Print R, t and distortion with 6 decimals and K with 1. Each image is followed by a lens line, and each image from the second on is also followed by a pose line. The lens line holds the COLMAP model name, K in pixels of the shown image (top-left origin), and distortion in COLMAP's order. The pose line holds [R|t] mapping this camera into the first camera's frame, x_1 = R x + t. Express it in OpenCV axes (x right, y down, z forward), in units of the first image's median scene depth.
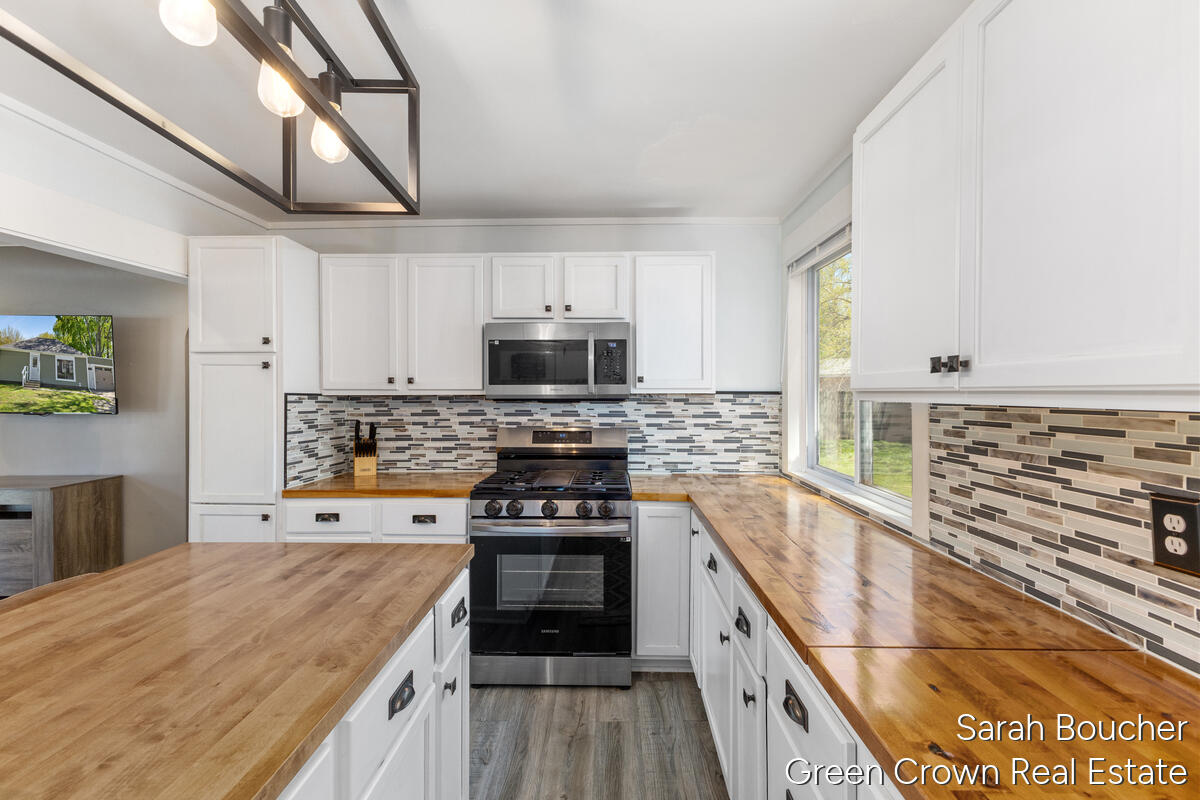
lens RADIAL K [[516.2, 0, 600.5], [0, 516.2, 398.2], [0, 0, 1]] dist [0.012113, -0.000543]
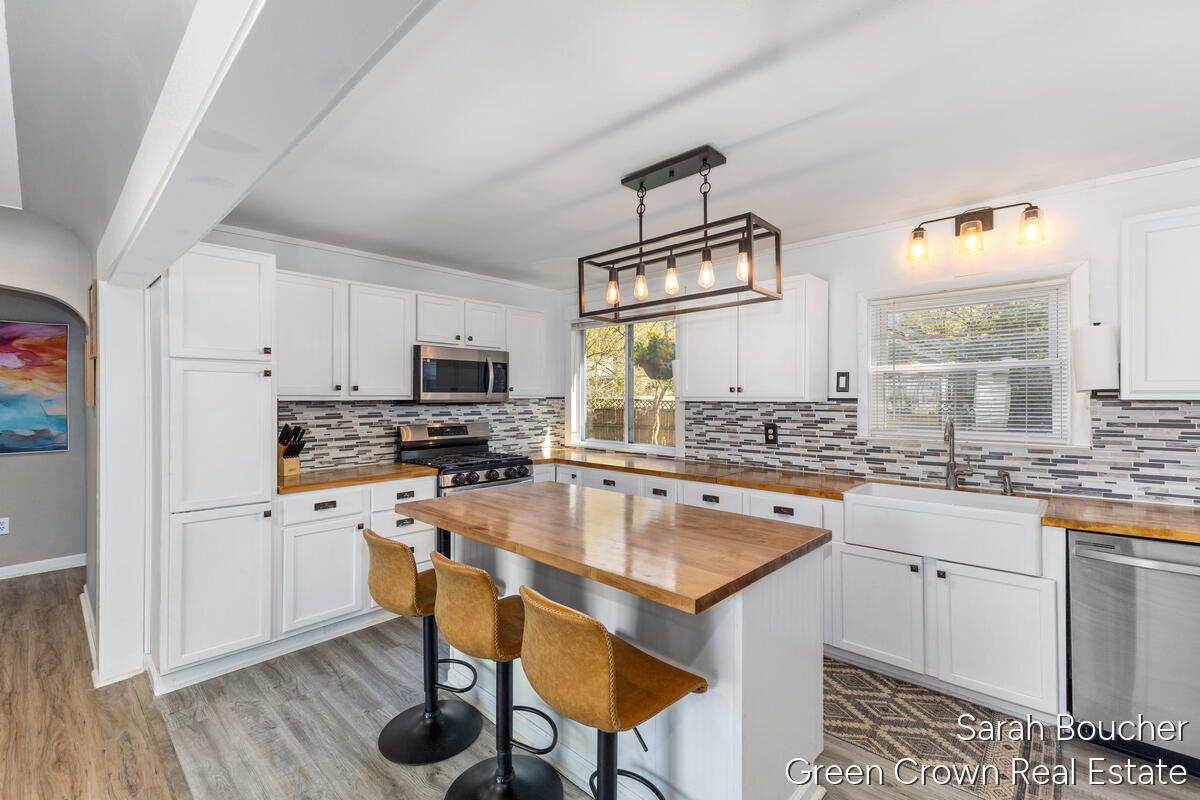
lens RADIAL K [[516.2, 0, 600.5], [0, 516.2, 398.2], [0, 0, 1]] dist [0.012113, -0.000543]
pose [[0.669983, -0.001360, 0.742375, -0.827617], [0.008067, 0.999953, -0.005449, 0.000211], [-0.742333, 0.009639, 0.669962, -0.204946]]
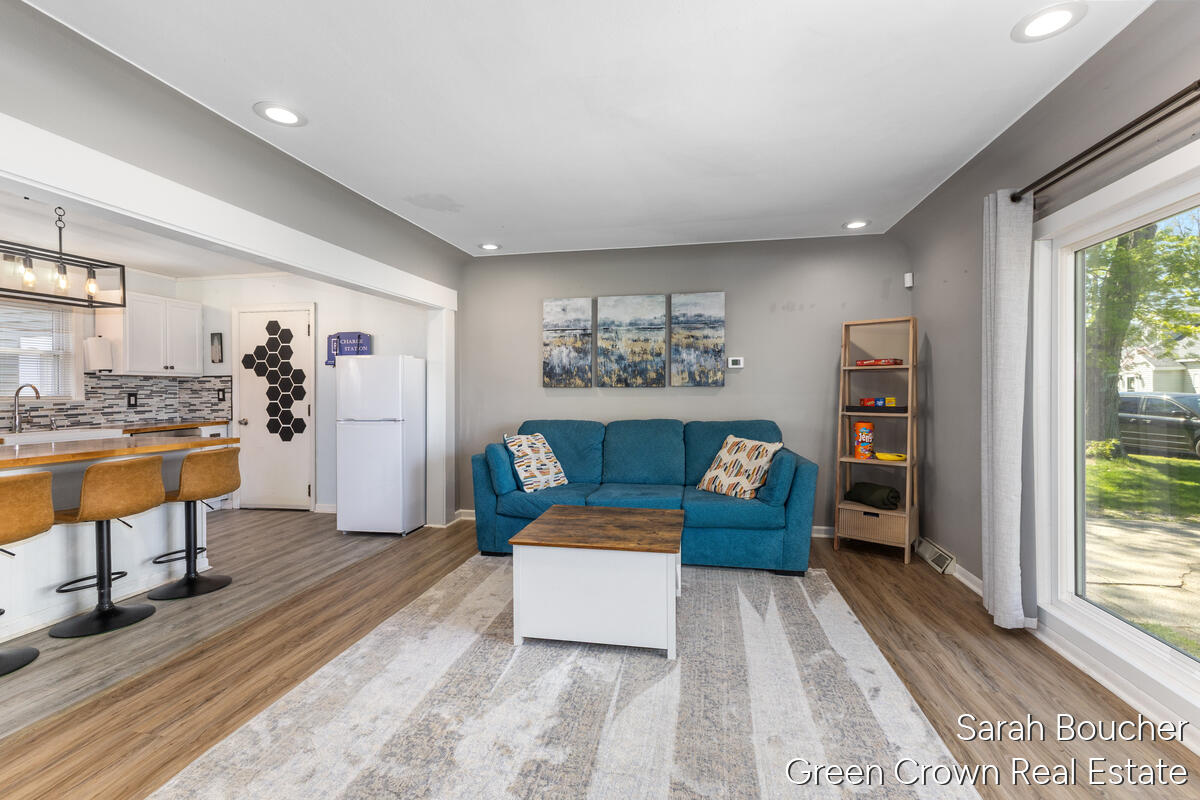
lens RADIAL K [[523.5, 0, 599.1], [0, 523.5, 395.1], [0, 0, 1]] dist [0.011372, -0.000320]
pose [[-0.982955, 0.003488, 0.183811, -1.511328], [0.006524, 0.999852, 0.015914, 0.051136], [-0.183728, 0.016842, -0.982833, 1.079686]]
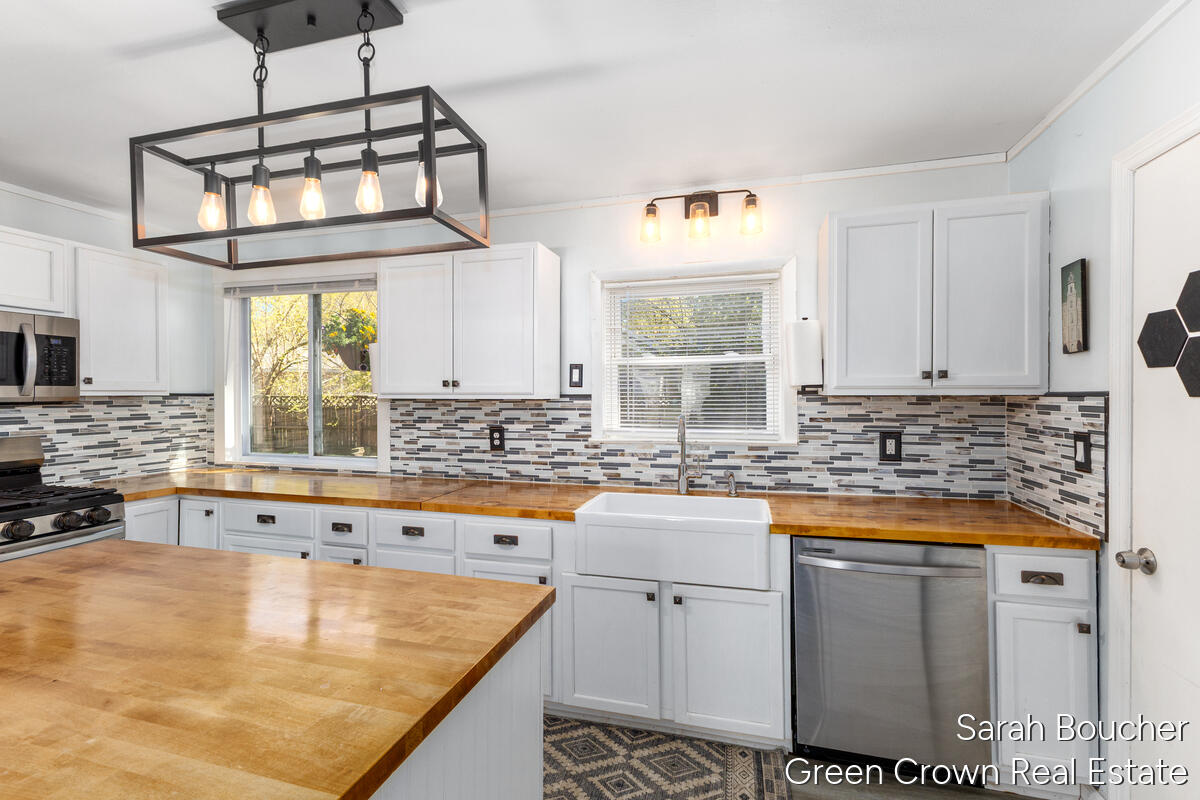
lens RADIAL K [[523.5, 0, 599.1], [0, 523.5, 395.1], [0, 0, 1]] dist [0.011372, -0.000320]
pose [[0.260497, -0.003018, 0.965470, -0.573122], [0.011669, 0.999932, -0.000022, 0.000322], [-0.965404, 0.011272, 0.260514, -0.138418]]
